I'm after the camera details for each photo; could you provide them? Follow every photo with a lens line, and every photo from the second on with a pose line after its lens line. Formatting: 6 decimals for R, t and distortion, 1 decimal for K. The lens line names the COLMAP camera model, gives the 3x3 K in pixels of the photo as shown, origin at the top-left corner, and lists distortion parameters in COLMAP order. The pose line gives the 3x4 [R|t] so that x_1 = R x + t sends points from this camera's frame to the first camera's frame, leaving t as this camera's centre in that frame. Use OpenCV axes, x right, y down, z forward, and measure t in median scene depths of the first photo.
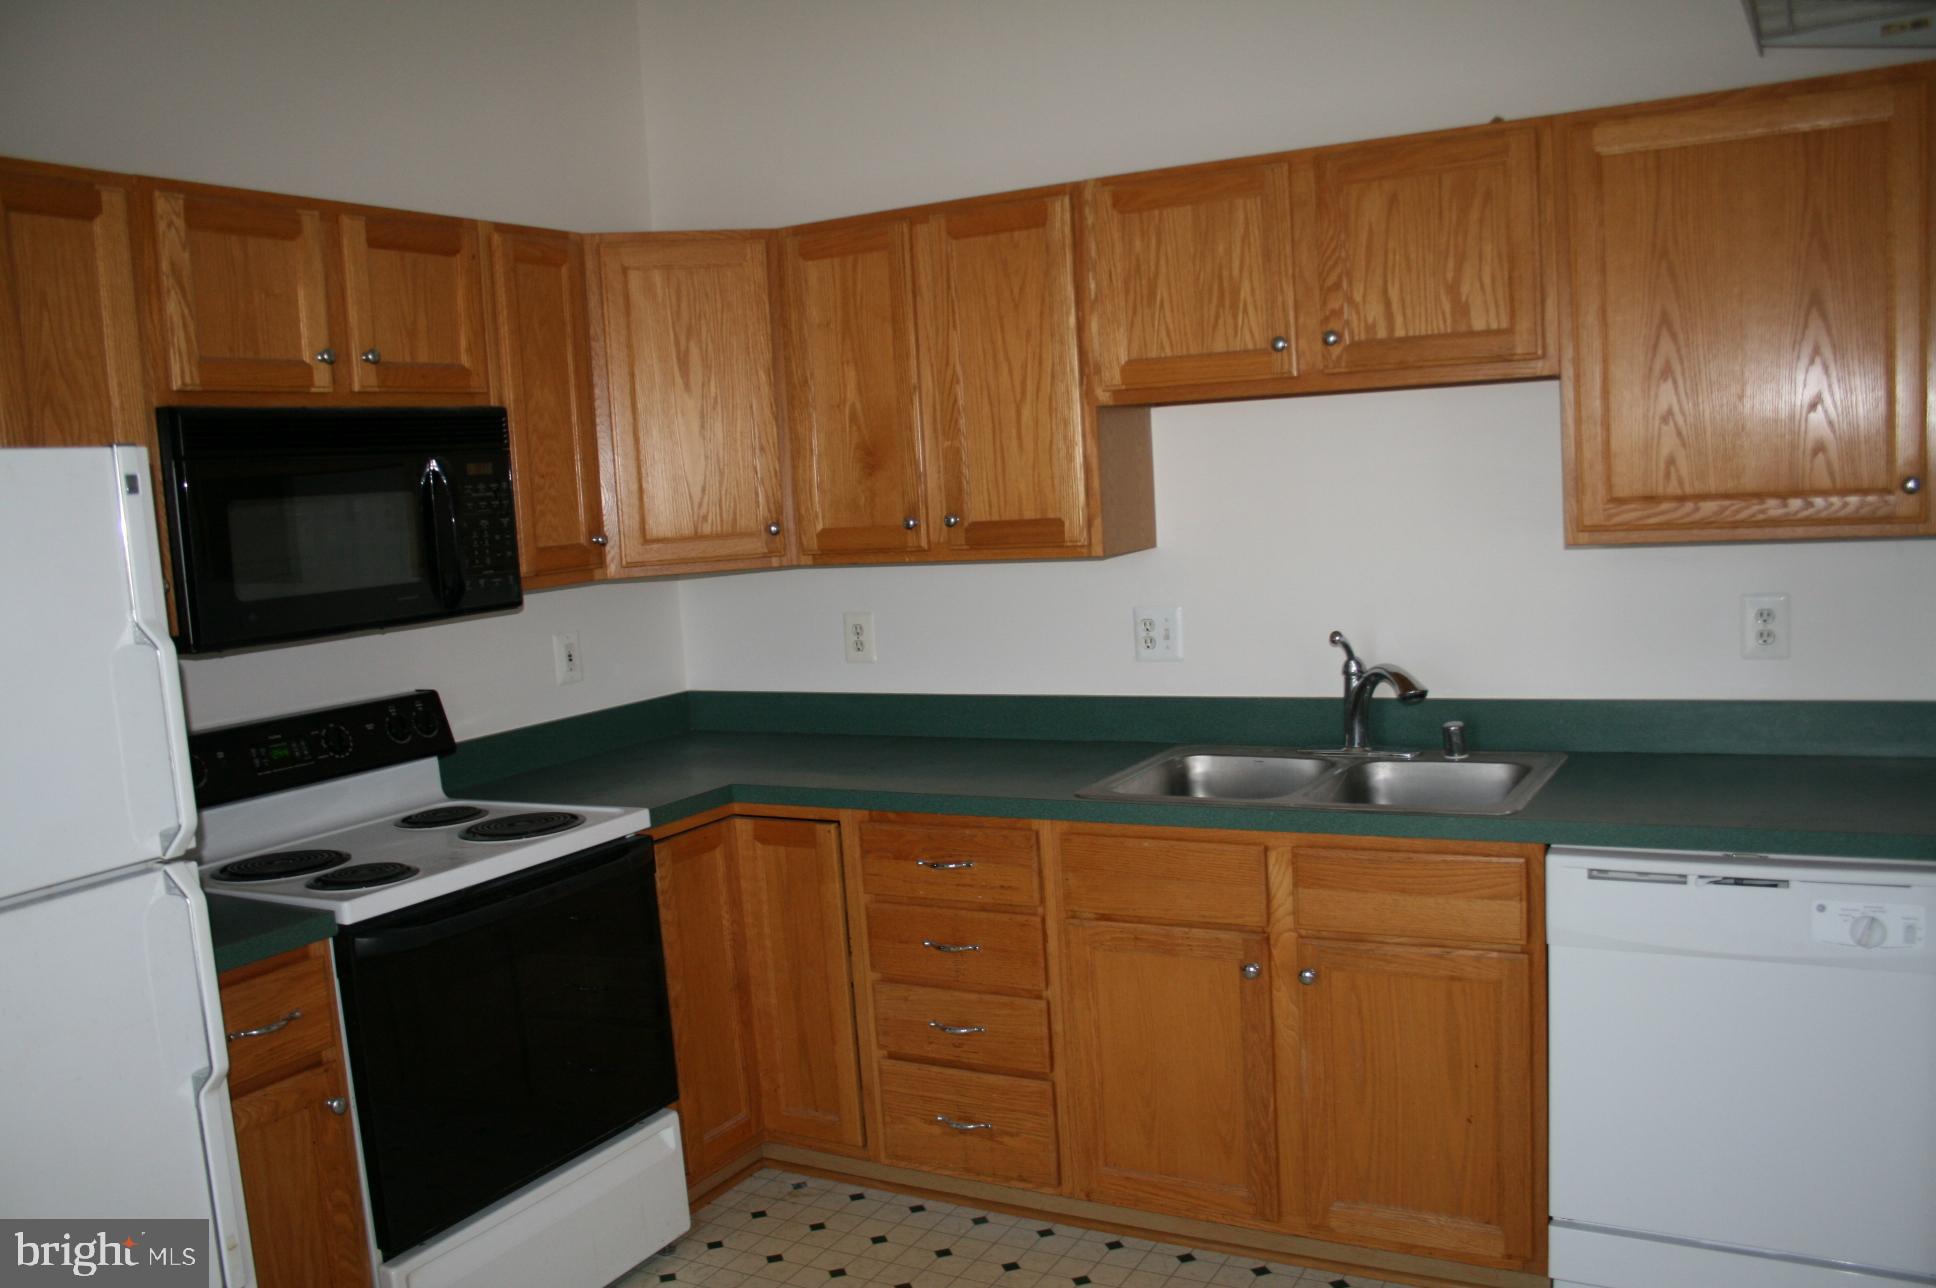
lens RADIAL K [[1612.0, 0, 972.9], [0, 1612.0, 653.7], [0, 0, 1]] dist [-0.132193, 0.093452]
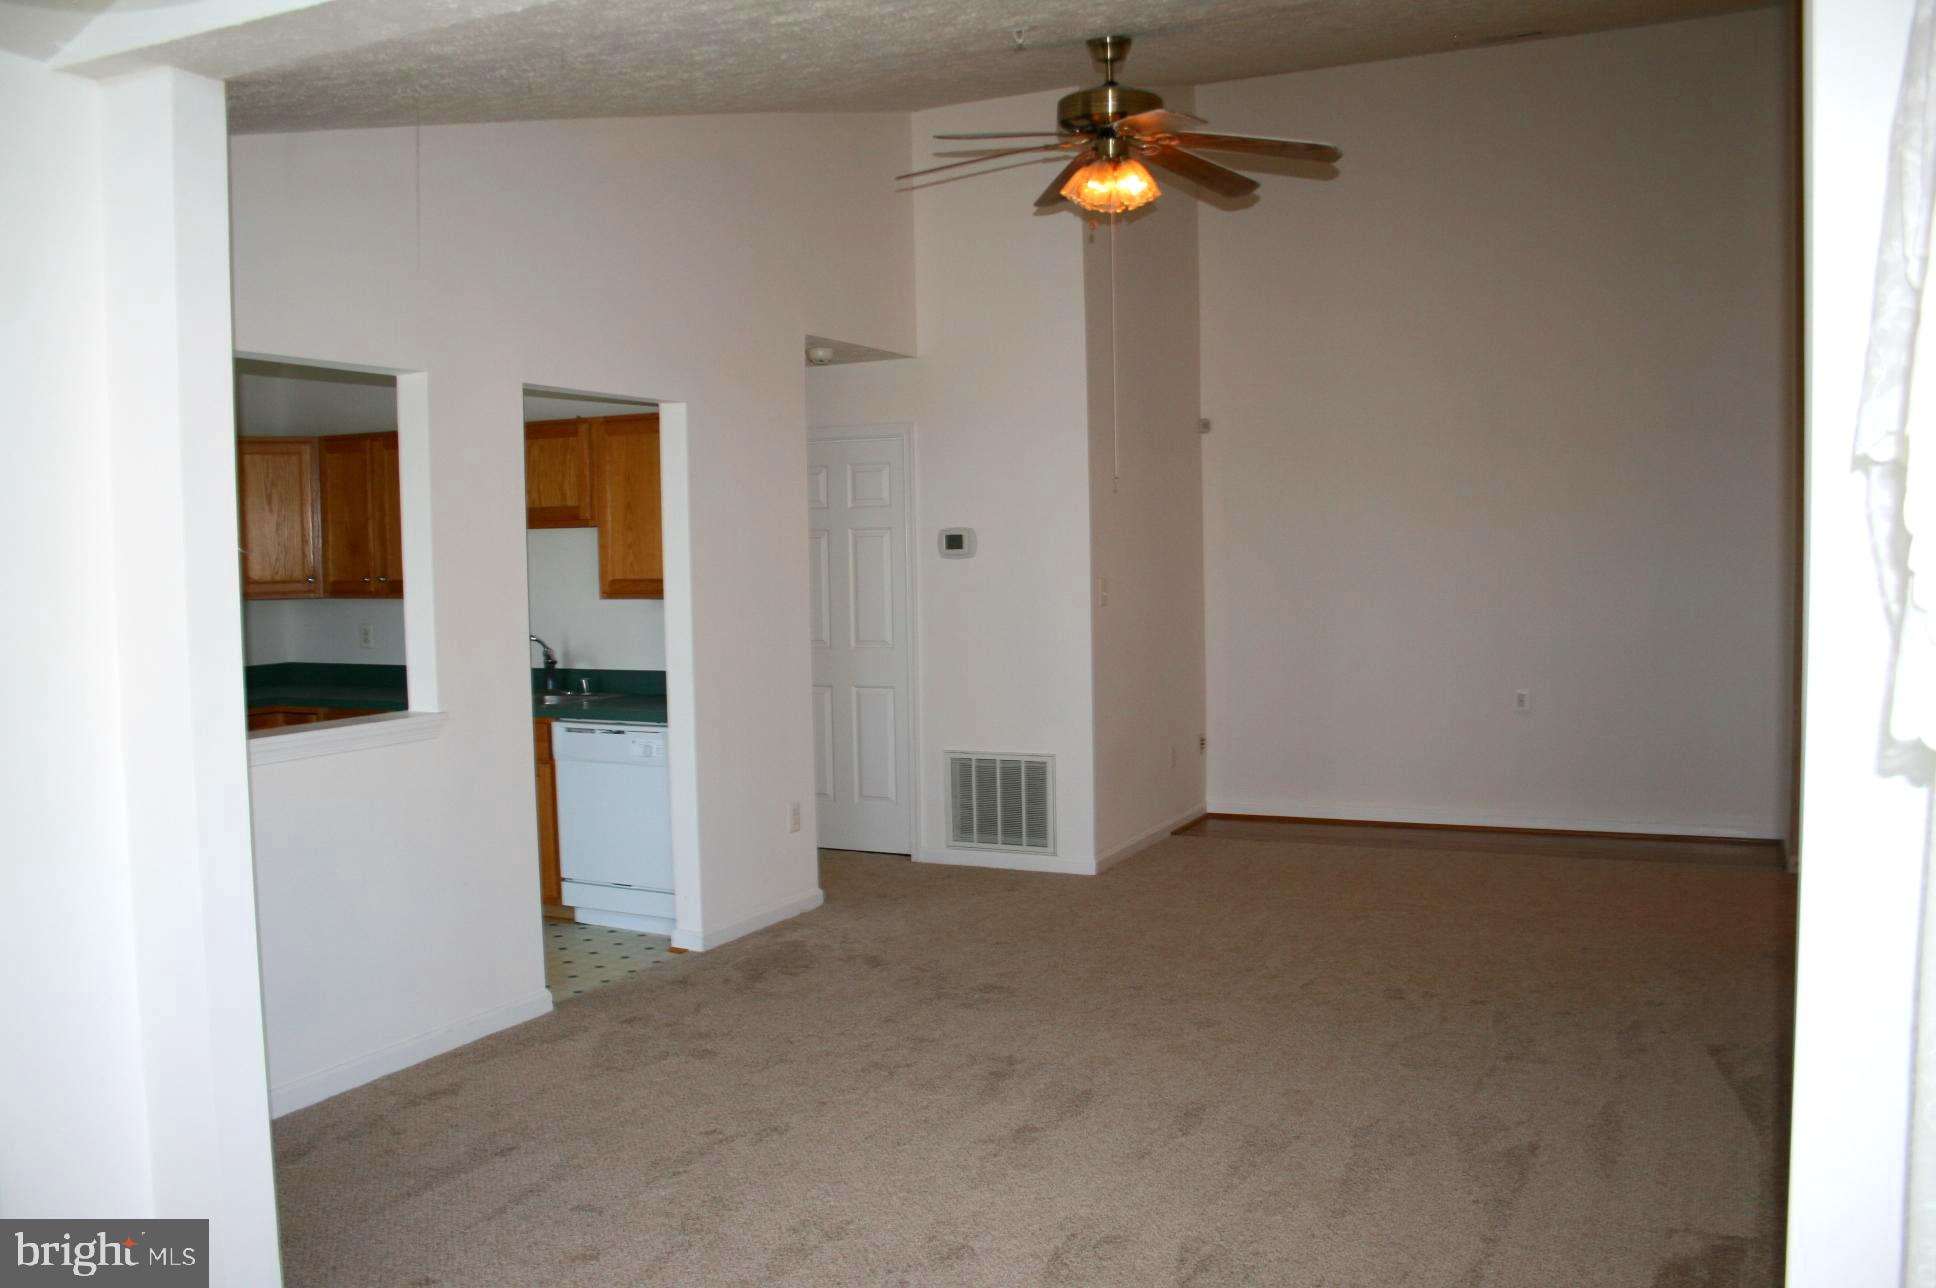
lens RADIAL K [[1612.0, 0, 956.2], [0, 1612.0, 655.0], [0, 0, 1]] dist [-0.132193, 0.093452]
pose [[0.998055, 0.040049, 0.047779, 0.711131], [-0.038280, 0.998568, -0.037371, 0.074792], [-0.049208, 0.035469, 0.998159, -1.251610]]
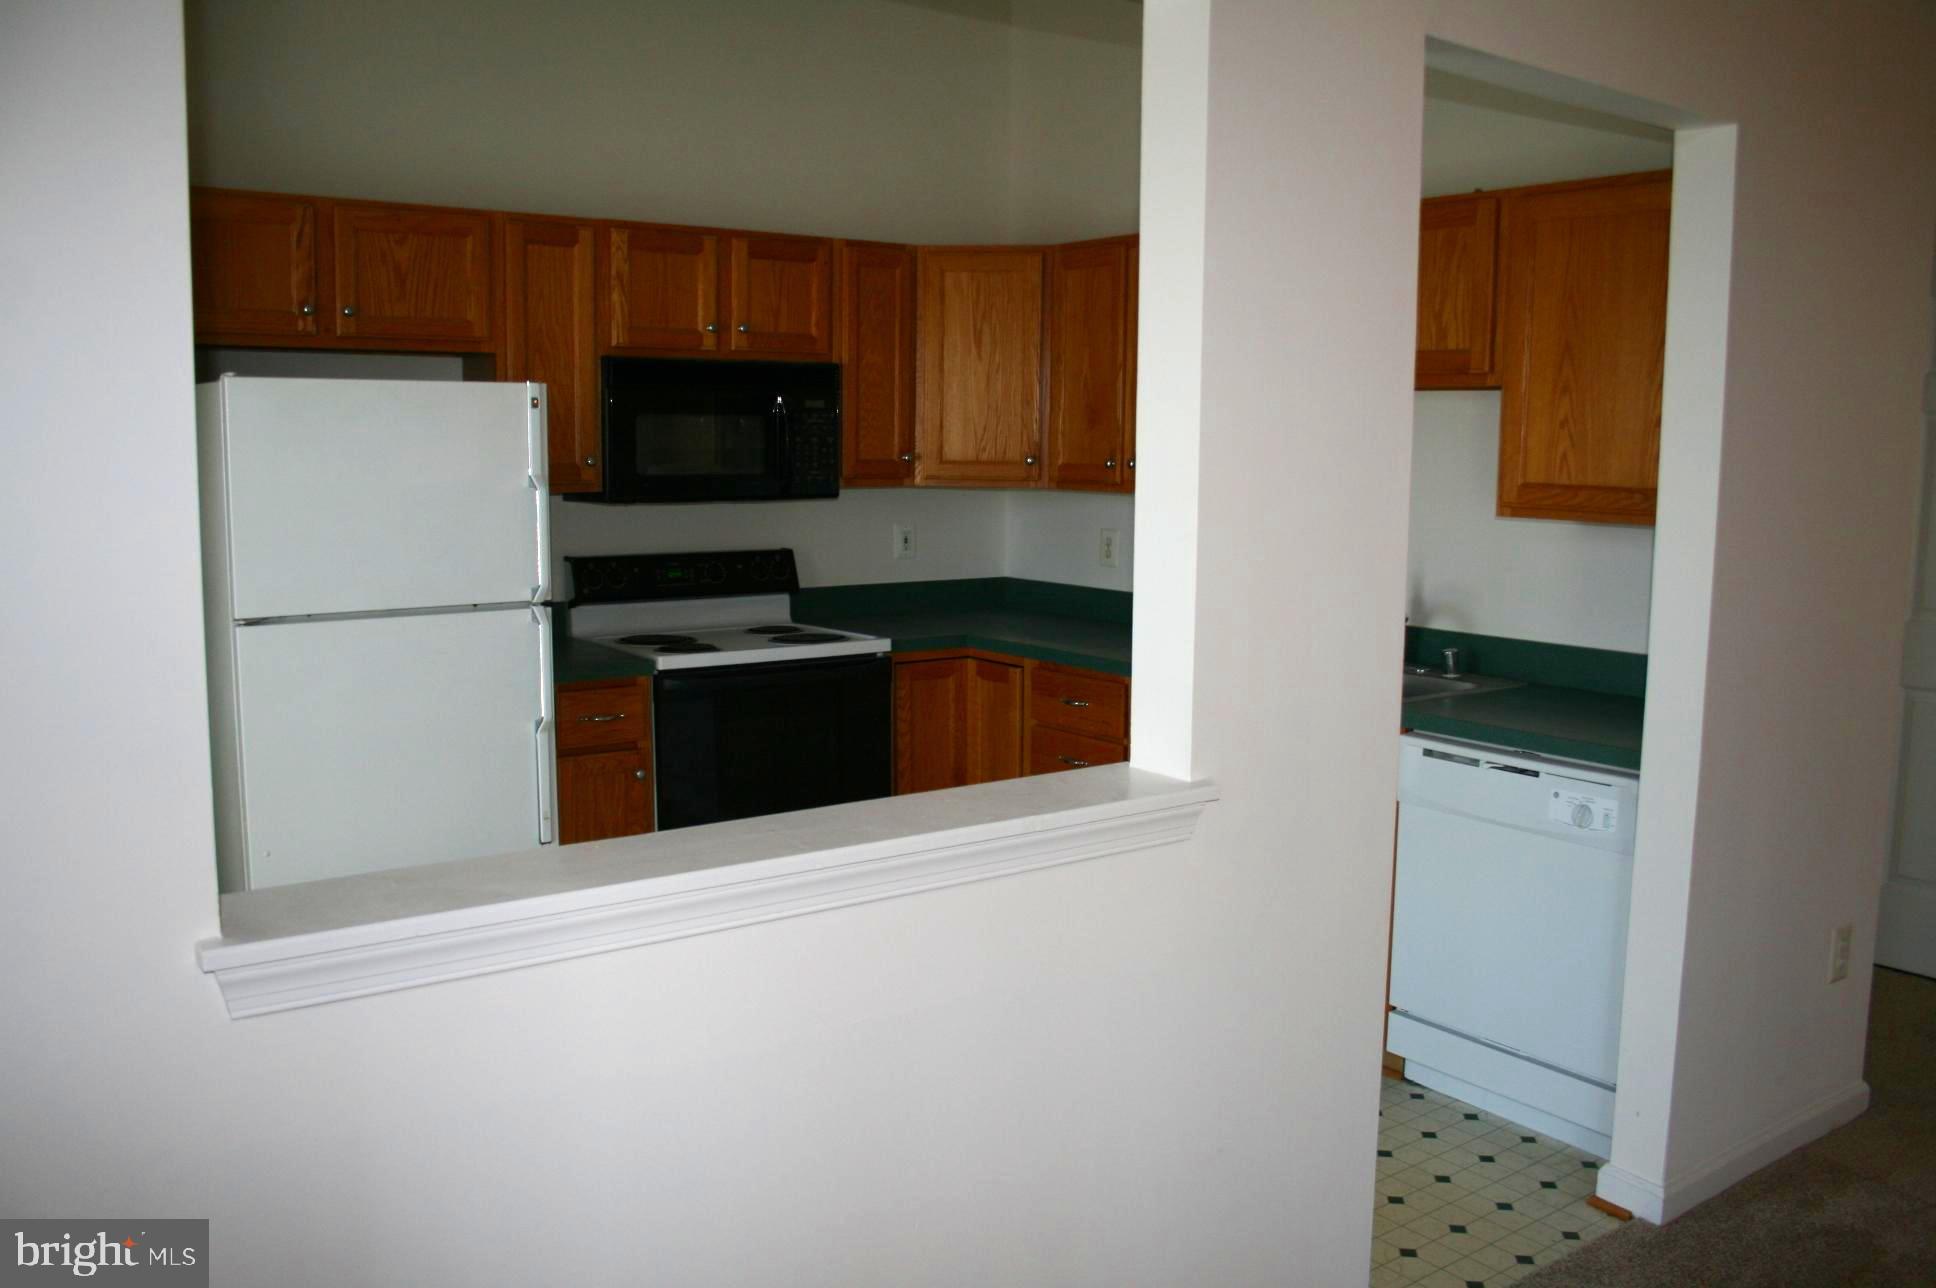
lens RADIAL K [[1612.0, 0, 961.0], [0, 1612.0, 645.9], [0, 0, 1]] dist [-0.132193, 0.093452]
pose [[0.906194, 0.123419, -0.404451, 0.465254], [-0.110113, 0.992335, 0.056098, 0.011836], [0.408275, -0.006300, 0.912837, -0.345231]]
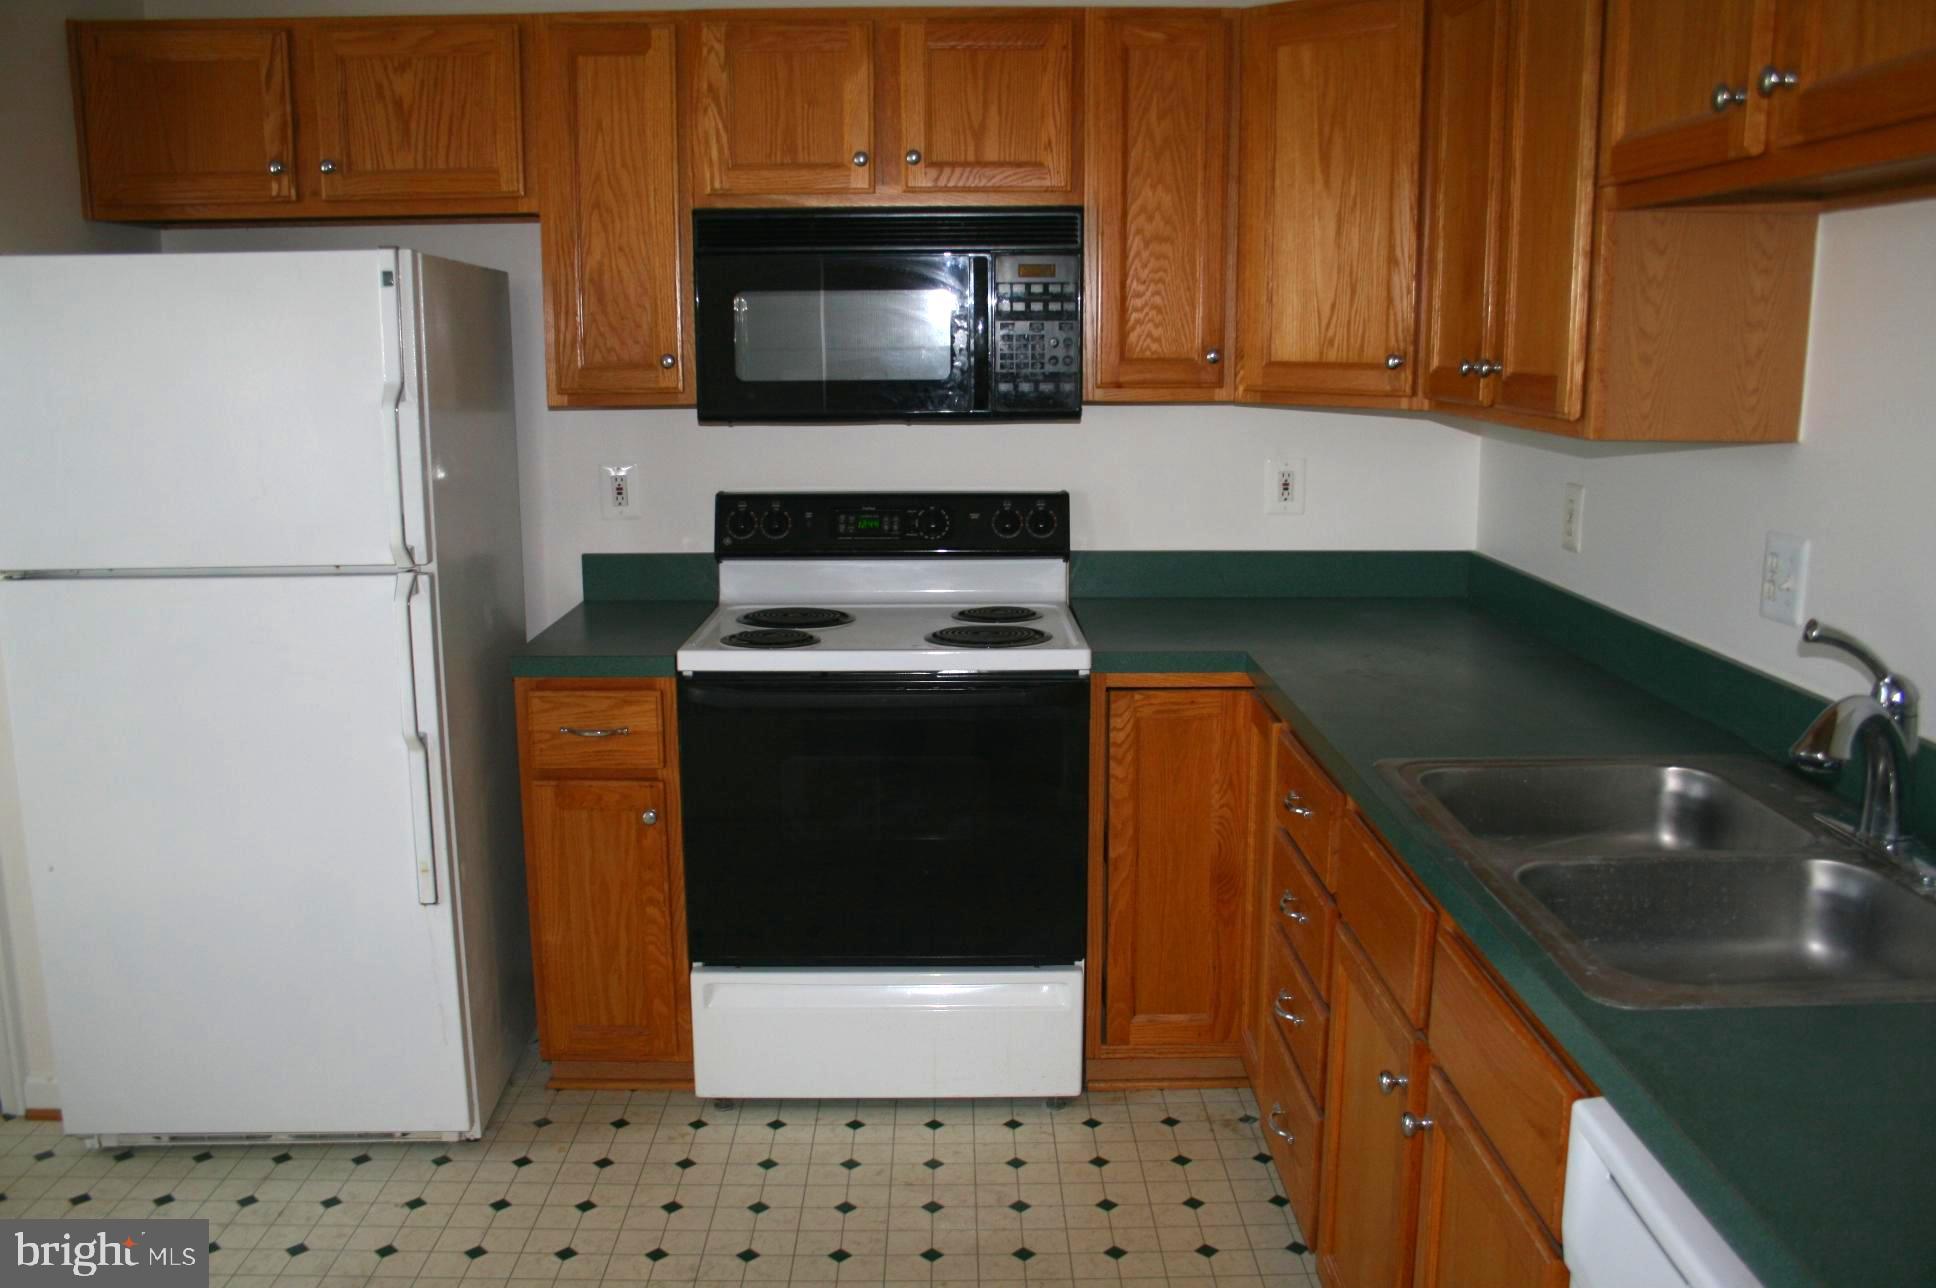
lens RADIAL K [[1612.0, 0, 969.4], [0, 1612.0, 639.0], [0, 0, 1]] dist [-0.132193, 0.093452]
pose [[0.497631, 0.220130, -0.838991, 0.541956], [-0.121400, 0.975416, 0.183919, -0.071913], [0.858851, 0.010330, 0.512121, 0.463655]]
